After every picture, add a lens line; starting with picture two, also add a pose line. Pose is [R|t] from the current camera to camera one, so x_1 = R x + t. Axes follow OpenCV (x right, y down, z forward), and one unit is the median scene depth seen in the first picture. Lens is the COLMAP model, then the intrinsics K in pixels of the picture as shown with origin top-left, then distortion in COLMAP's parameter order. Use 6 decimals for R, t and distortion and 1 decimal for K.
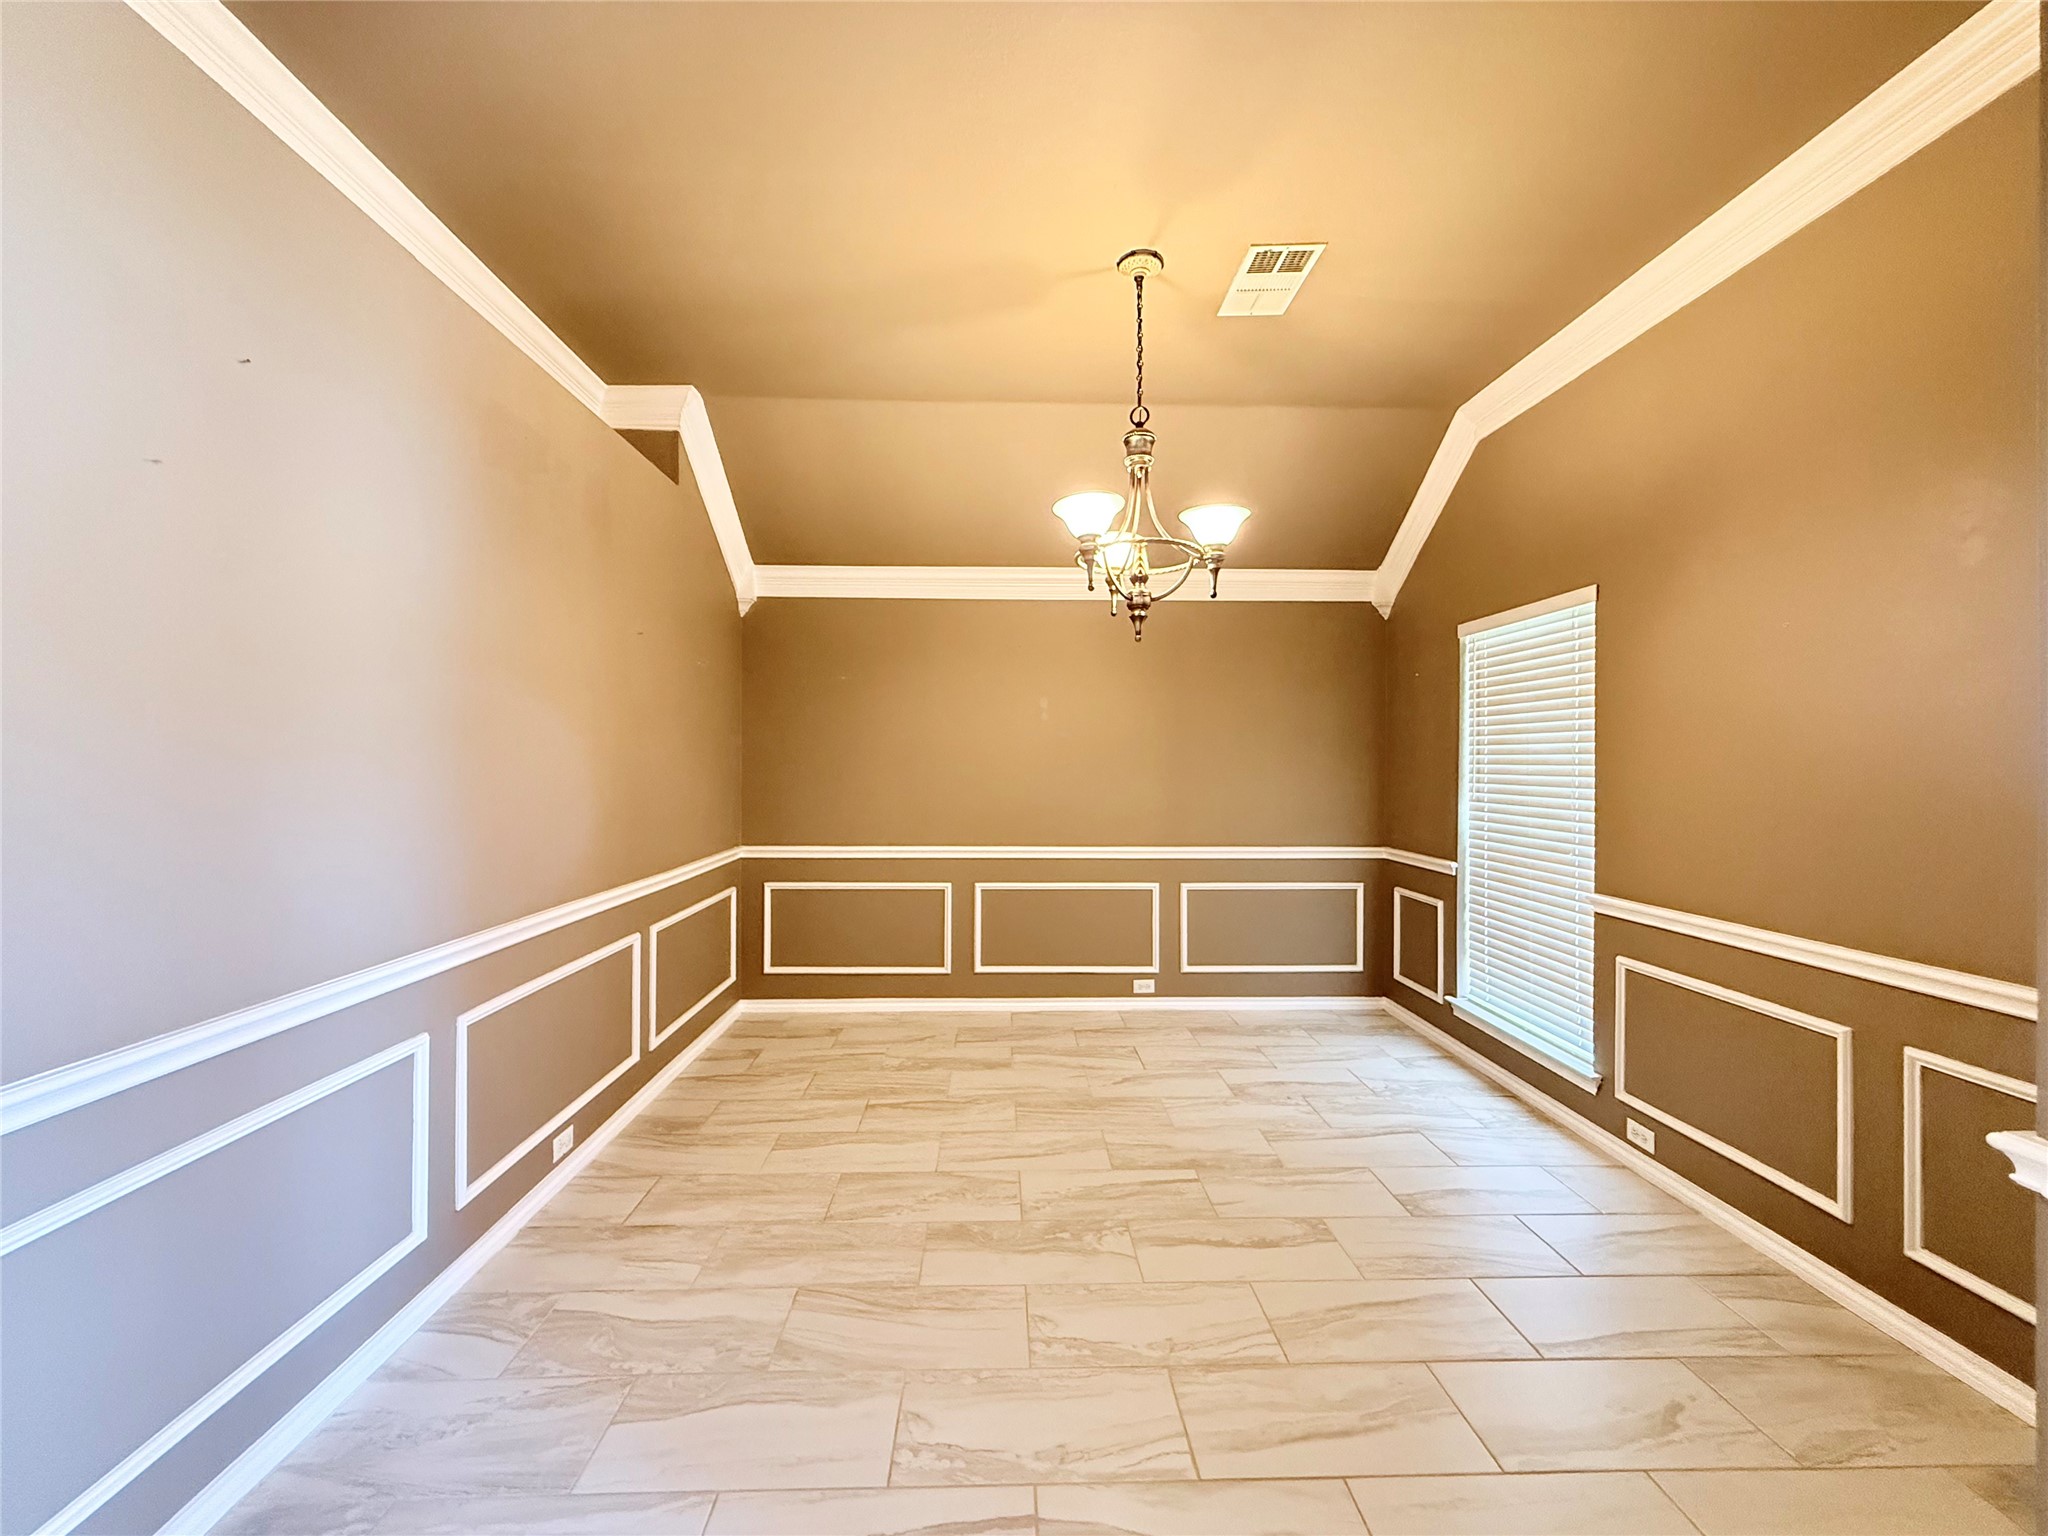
lens RADIAL K [[816.8, 0, 1031.0], [0, 816.8, 763.7], [0, 0, 1]] dist [-0.001669, 0.000899]
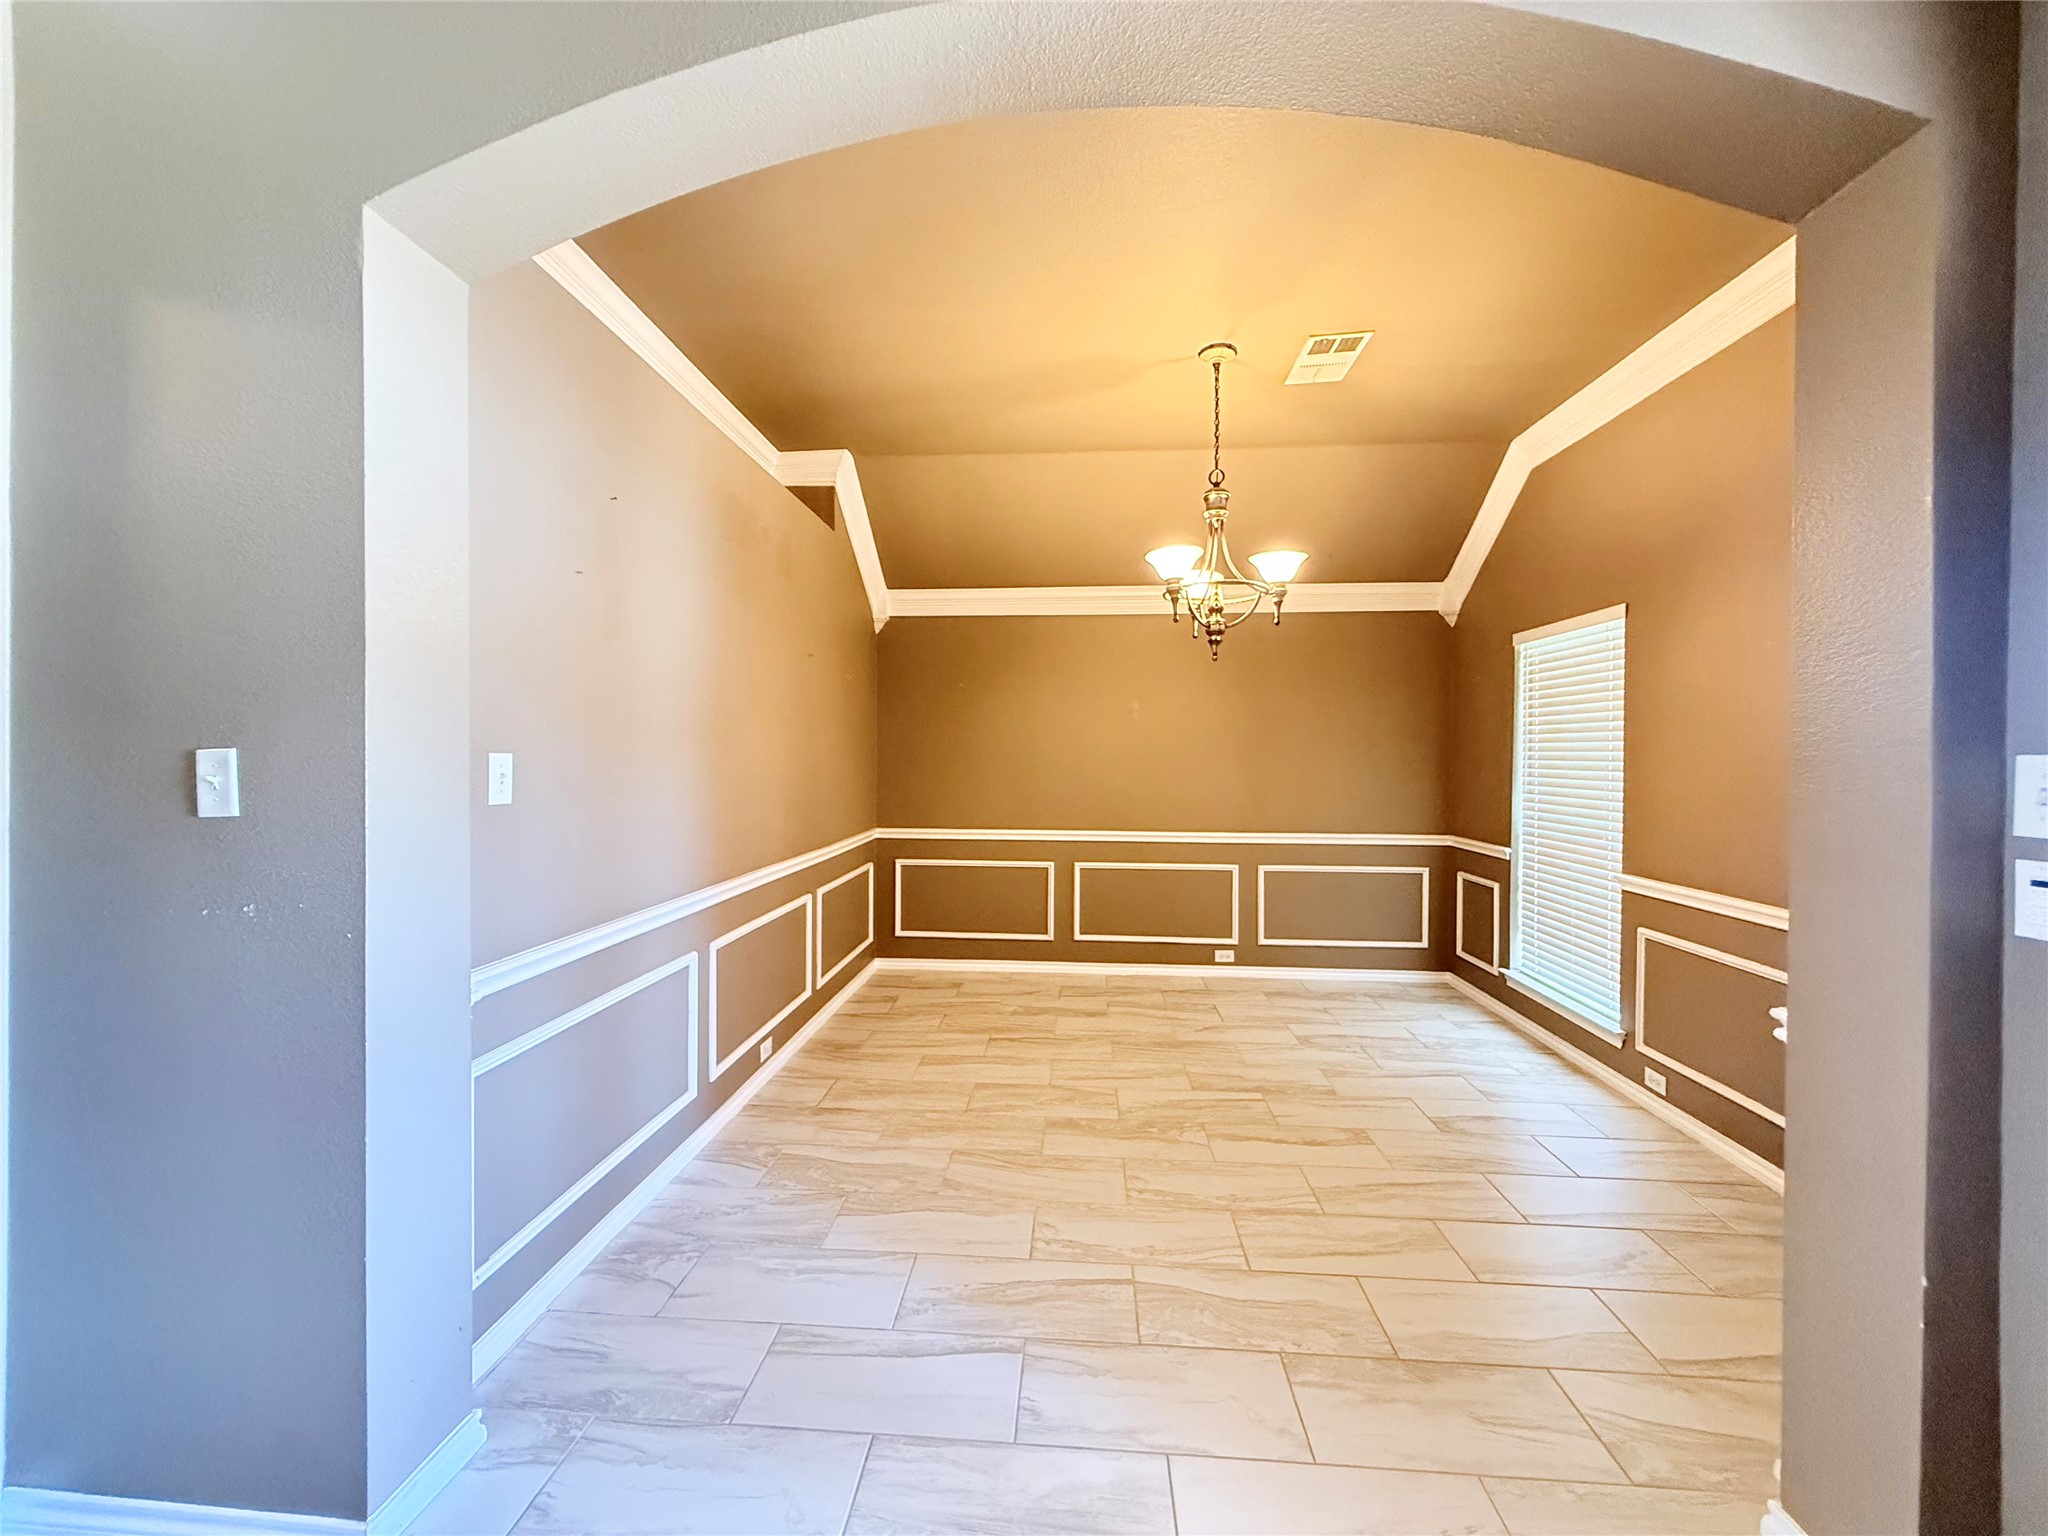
lens RADIAL K [[816.8, 0, 1023.2], [0, 816.8, 767.2], [0, 0, 1]] dist [-0.001669, 0.000899]
pose [[0.993203, 0.002016, -0.116377, -0.011680], [-0.000429, 0.999907, 0.013662, -0.006010], [0.116394, -0.013519, 0.993111, -0.250232]]
